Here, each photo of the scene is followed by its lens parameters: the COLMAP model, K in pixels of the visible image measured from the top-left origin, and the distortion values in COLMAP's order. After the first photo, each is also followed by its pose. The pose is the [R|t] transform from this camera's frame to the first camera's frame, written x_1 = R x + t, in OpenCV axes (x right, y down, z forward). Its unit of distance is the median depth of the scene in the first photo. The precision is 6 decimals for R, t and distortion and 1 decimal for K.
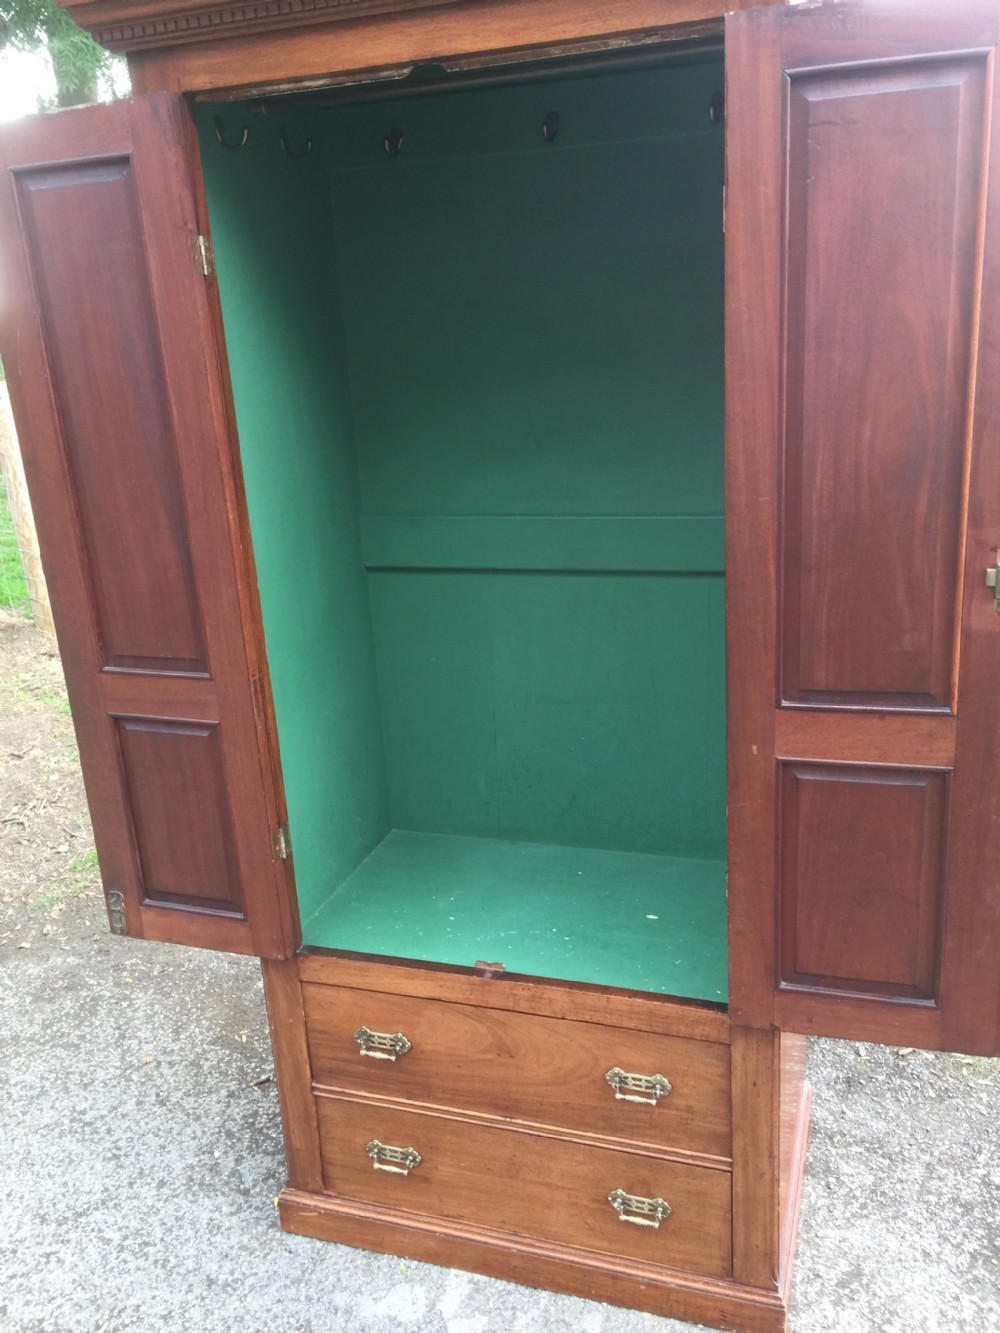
lens RADIAL K [[1144.5, 0, 500.0], [0, 1144.5, 666.5], [0, 0, 1]] dist [0.071568, -0.099733]
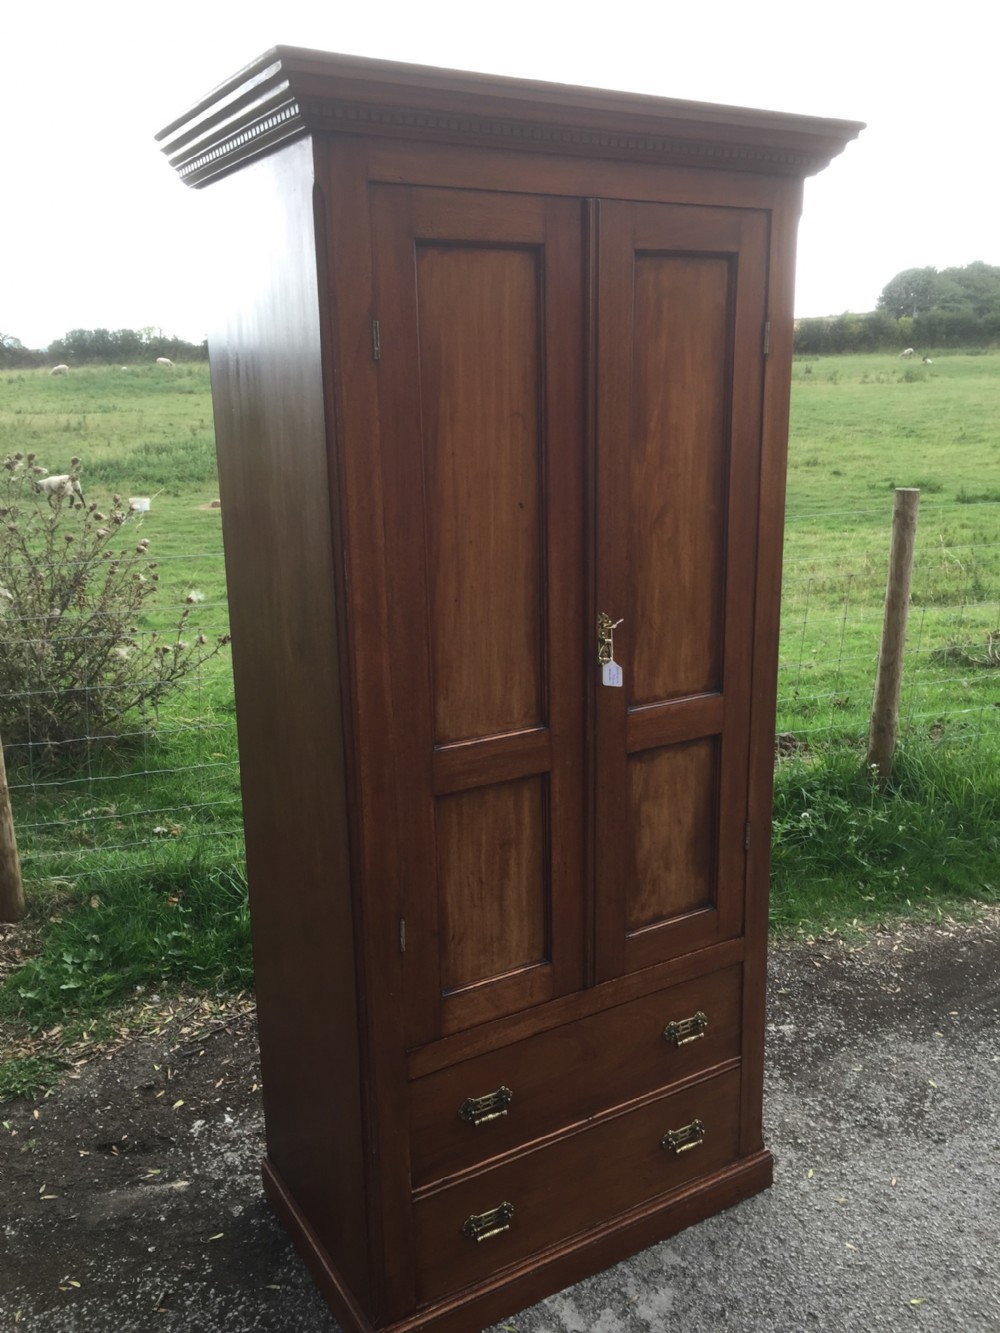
lens RADIAL K [[1132.7, 0, 502.2], [0, 1132.7, 660.5], [0, 0, 1]] dist [0.093670, -0.133175]
pose [[0.647576, -0.136505, 0.749674, -0.753291], [0.205484, 0.978660, 0.000701, -0.052103], [-0.733772, 0.153592, 0.661807, 0.246268]]
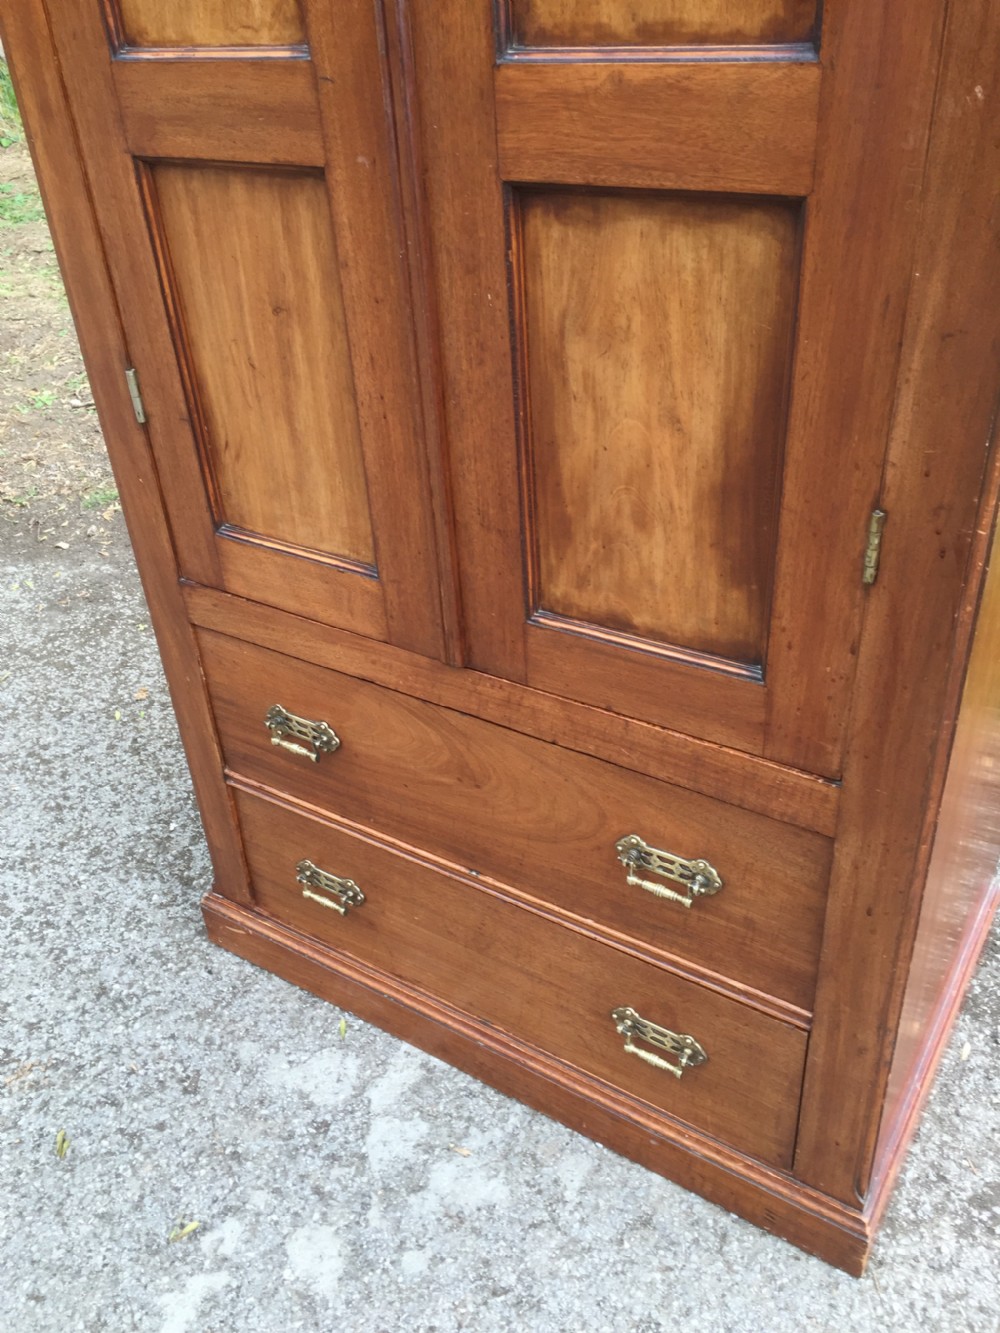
lens RADIAL K [[1132.7, 0, 502.2], [0, 1132.7, 660.5], [0, 0, 1]] dist [0.093670, -0.133175]
pose [[0.970883, 0.136767, -0.196677, 0.120164], [-0.077318, 0.955970, 0.283097, 0.092854], [0.226735, -0.259648, 0.938709, 0.411091]]
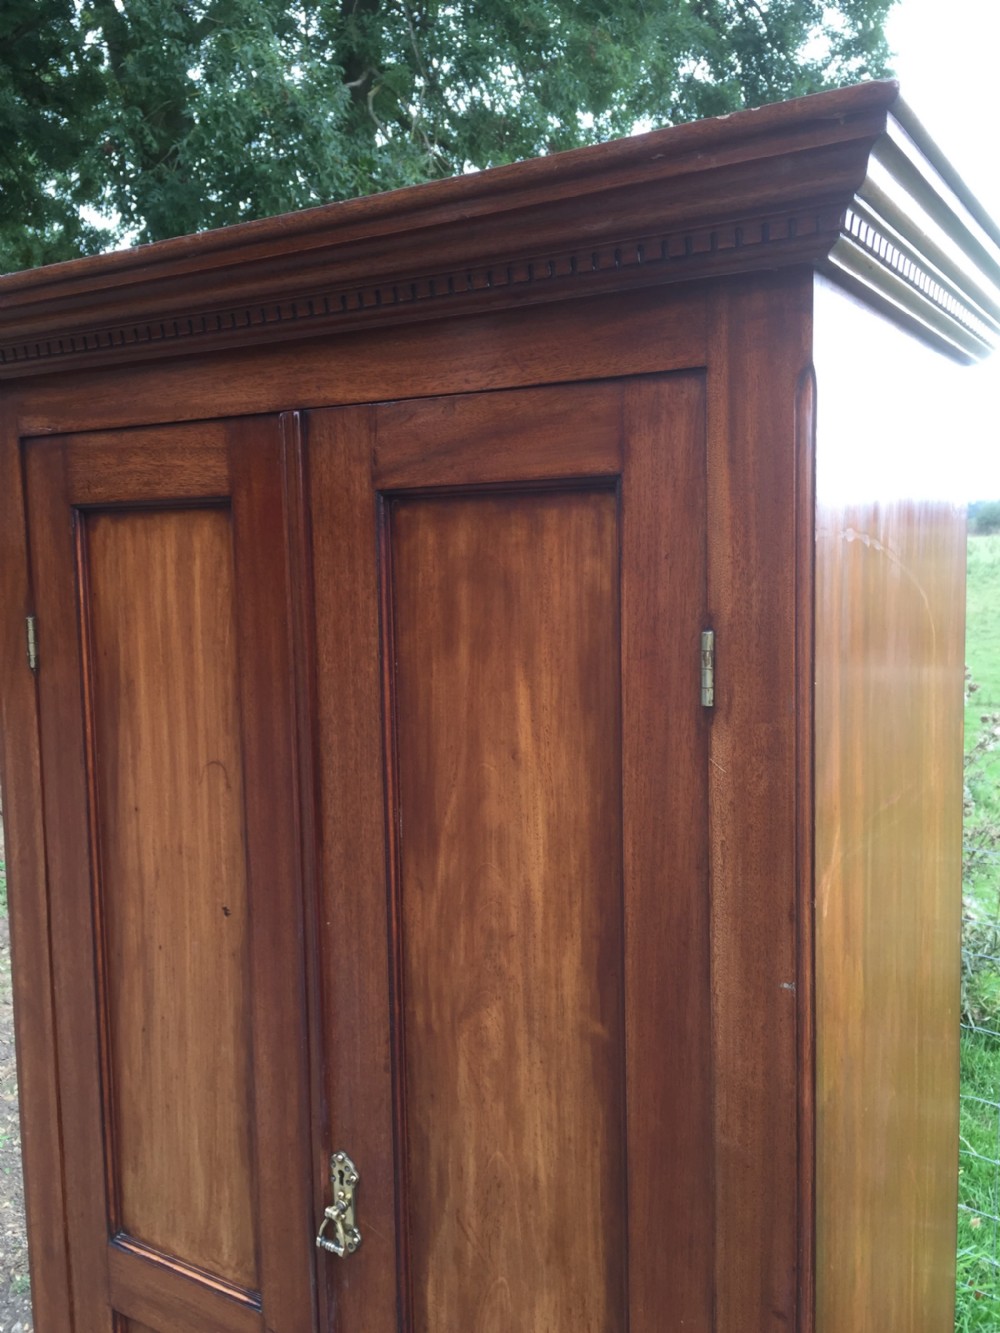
lens RADIAL K [[1144.5, 0, 500.0], [0, 1144.5, 666.5], [0, 0, 1]] dist [0.071568, -0.099733]
pose [[0.972862, 0.067481, -0.221328, 0.146951], [-0.109334, 0.977074, -0.182683, -0.189872], [0.203926, 0.201924, 0.957936, 0.292460]]
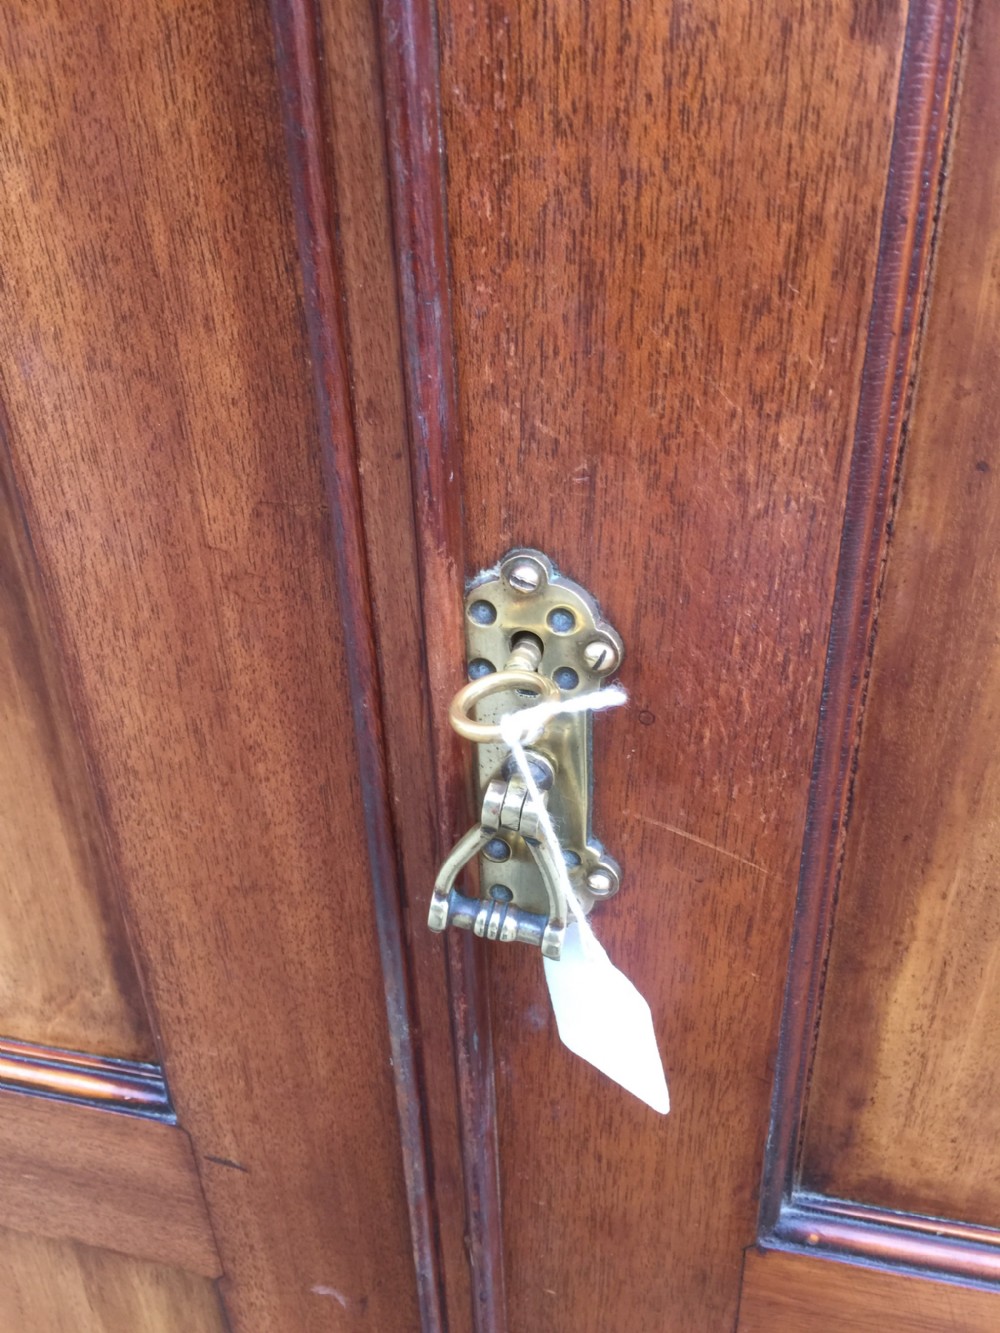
lens RADIAL K [[1132.7, 0, 502.2], [0, 1132.7, 660.5], [0, 0, 1]] dist [0.093670, -0.133175]
pose [[0.995094, -0.014697, 0.097834, -0.023337], [-0.006600, 0.976839, 0.213874, -0.084563], [-0.098711, -0.213471, 0.971950, 0.685408]]
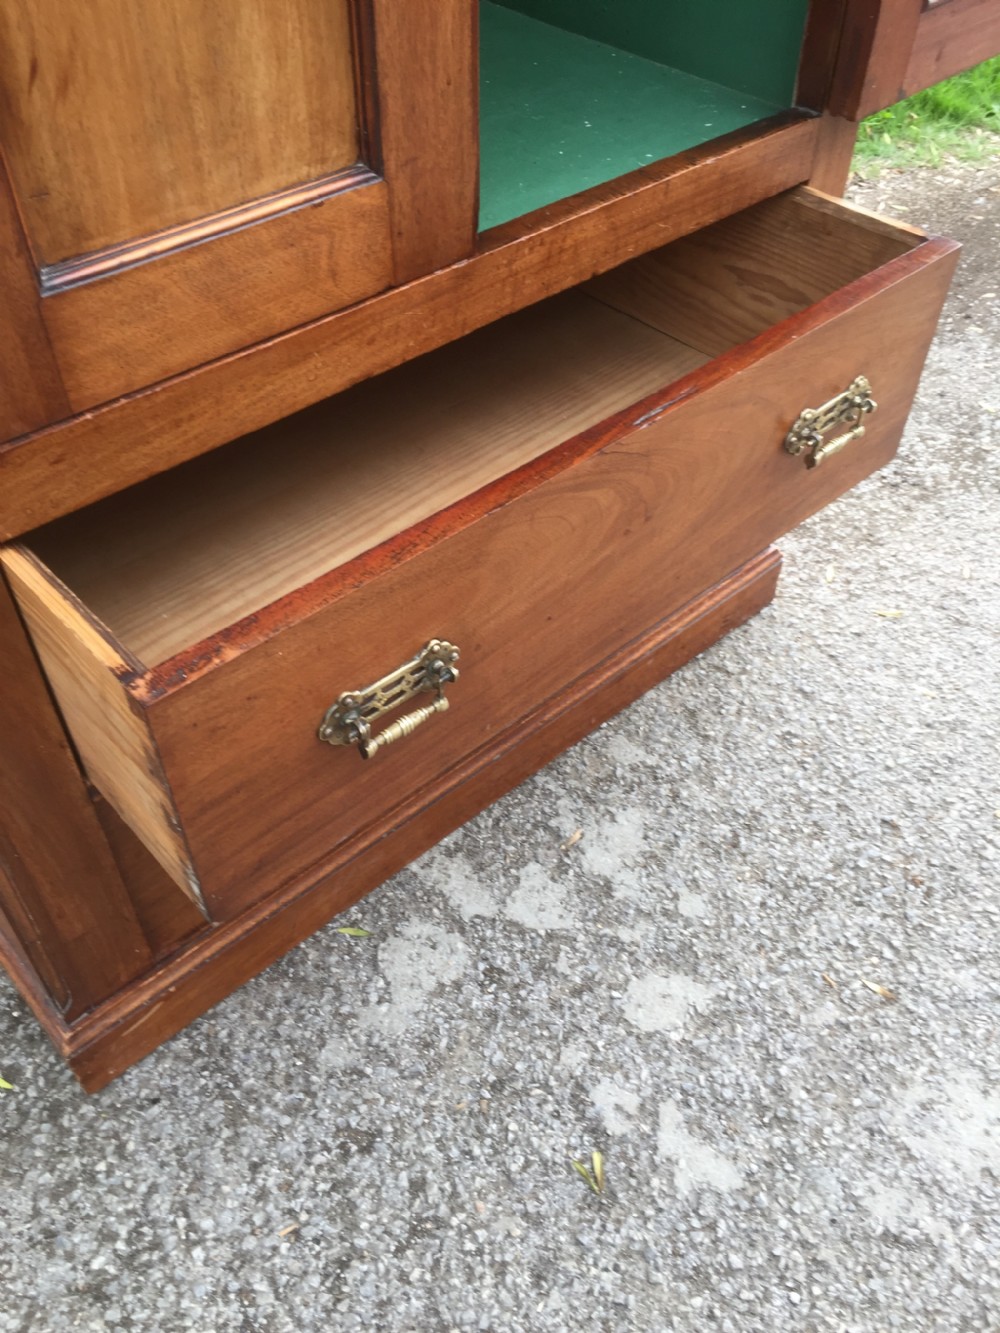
lens RADIAL K [[1139.7, 0, 504.7], [0, 1139.7, 657.0], [0, 0, 1]] dist [0.081628, -0.111553]
pose [[0.479888, -0.576258, 0.661539, -0.320874], [0.223832, 0.809502, 0.542776, 0.147603], [-0.848296, -0.112398, 0.517455, 0.676136]]
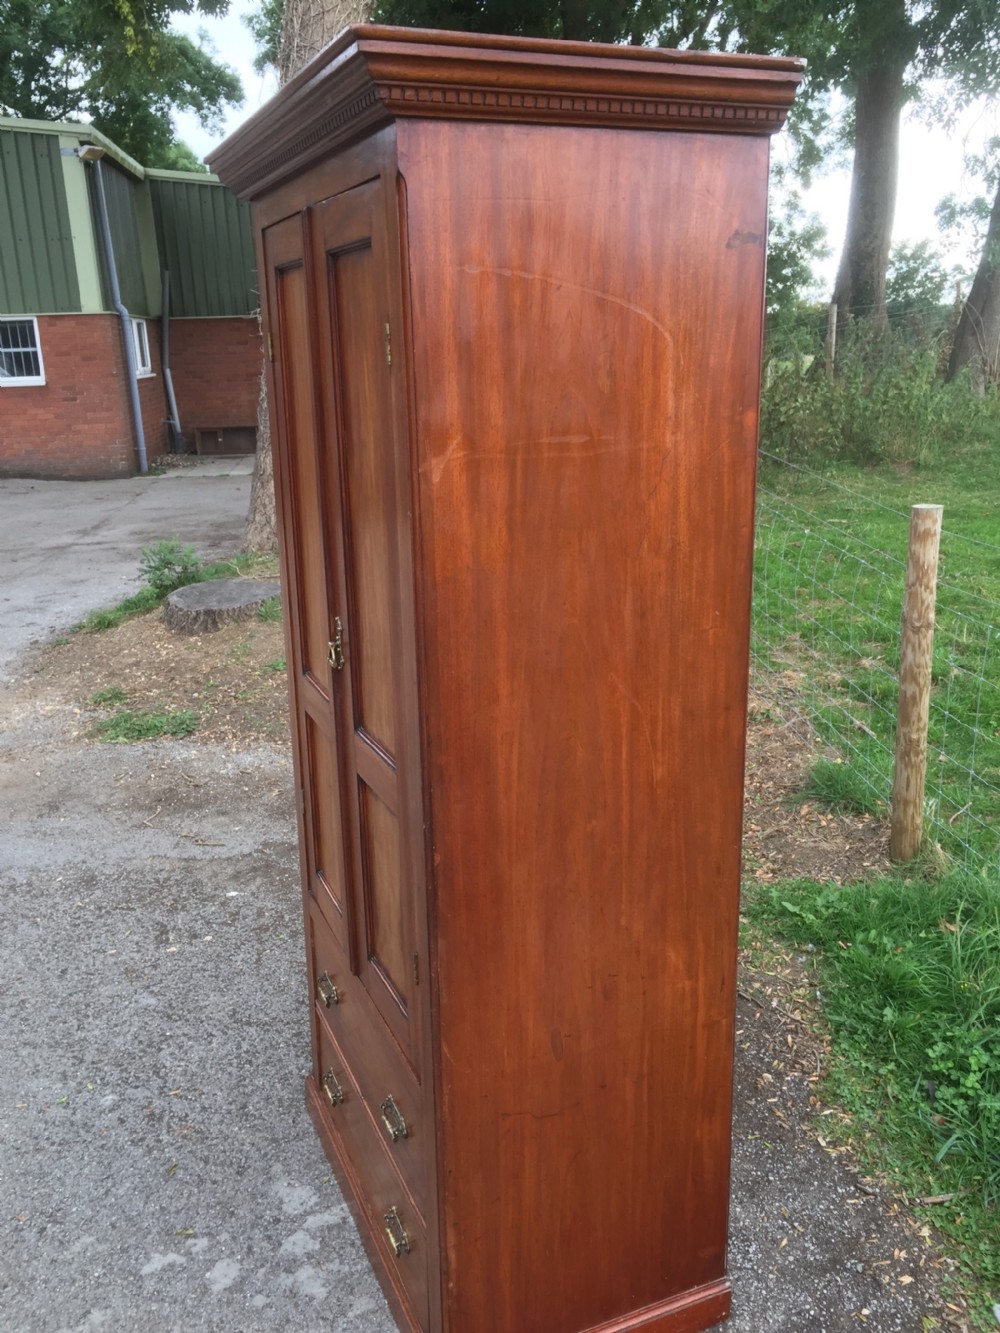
lens RADIAL K [[1132.7, 0, 502.2], [0, 1132.7, 660.5], [0, 0, 1]] dist [0.093670, -0.133175]
pose [[0.670983, 0.243462, -0.700363, 0.734693], [-0.240426, 0.964961, 0.105102, -0.166786], [0.701411, 0.097863, 0.706007, 0.232291]]
